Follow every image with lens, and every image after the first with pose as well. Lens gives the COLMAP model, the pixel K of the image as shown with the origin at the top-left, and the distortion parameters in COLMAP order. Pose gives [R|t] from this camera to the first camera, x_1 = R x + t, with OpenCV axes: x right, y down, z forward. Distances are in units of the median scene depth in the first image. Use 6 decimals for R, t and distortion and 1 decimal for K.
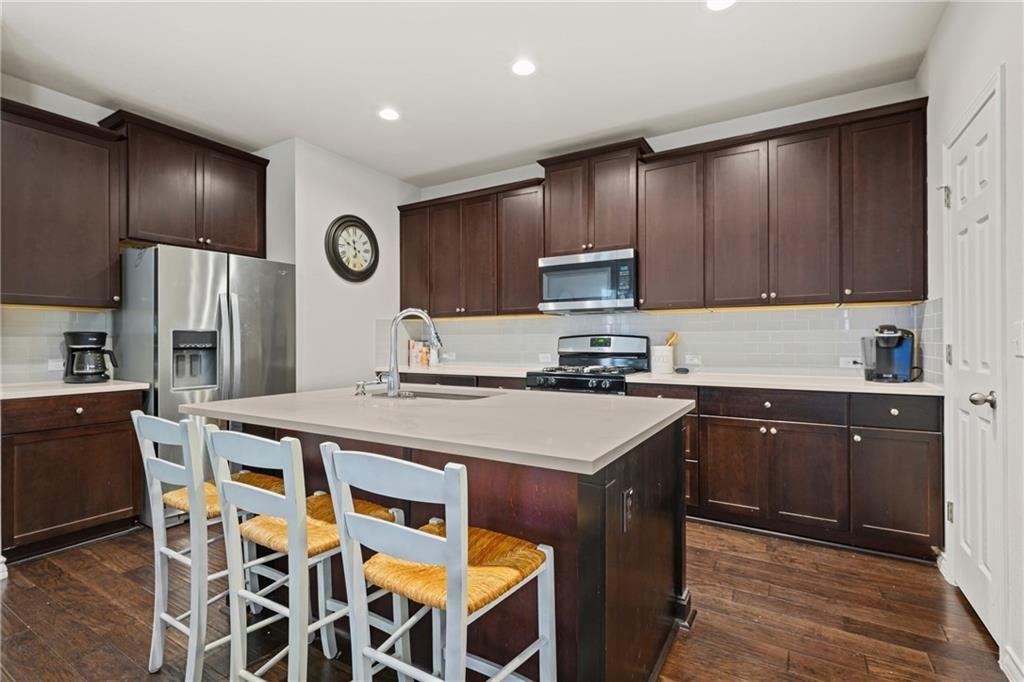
lens RADIAL K [[478.1, 0, 510.2], [0, 478.1, 340.6], [0, 0, 1]] dist [0.004749, -0.000258]
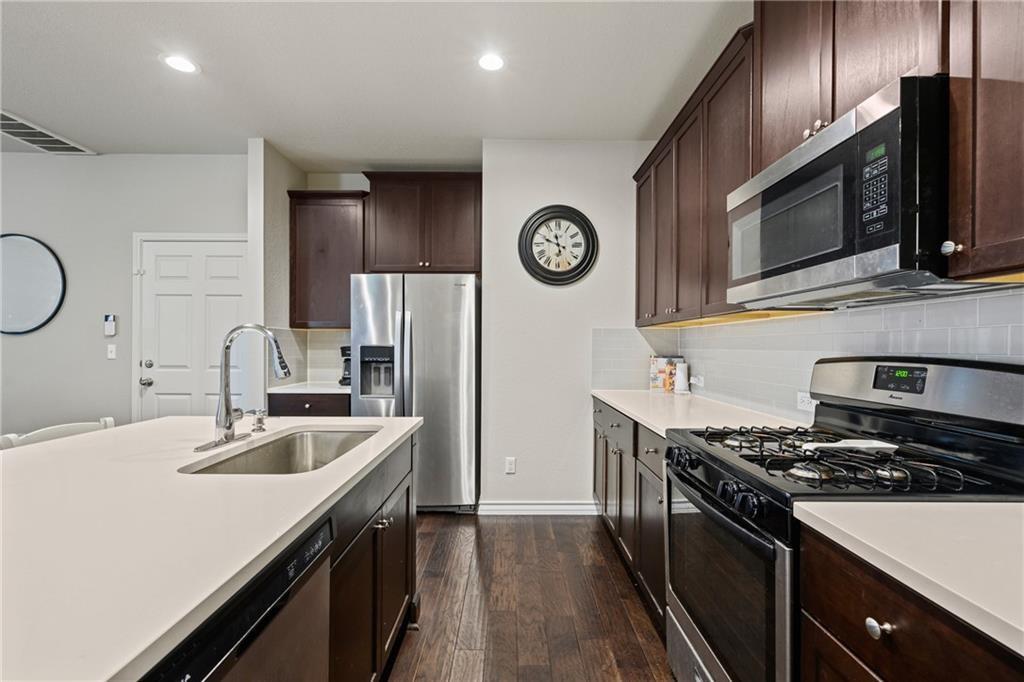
lens RADIAL K [[450.7, 0, 508.5], [0, 450.7, 346.9], [0, 0, 1]] dist [0.005418, 0.000160]
pose [[0.520249, 0.007174, -0.853985, 0.325414], [-0.003805, 0.999974, 0.006083, -0.021300], [0.854006, 0.000085, 0.520263, 0.563240]]
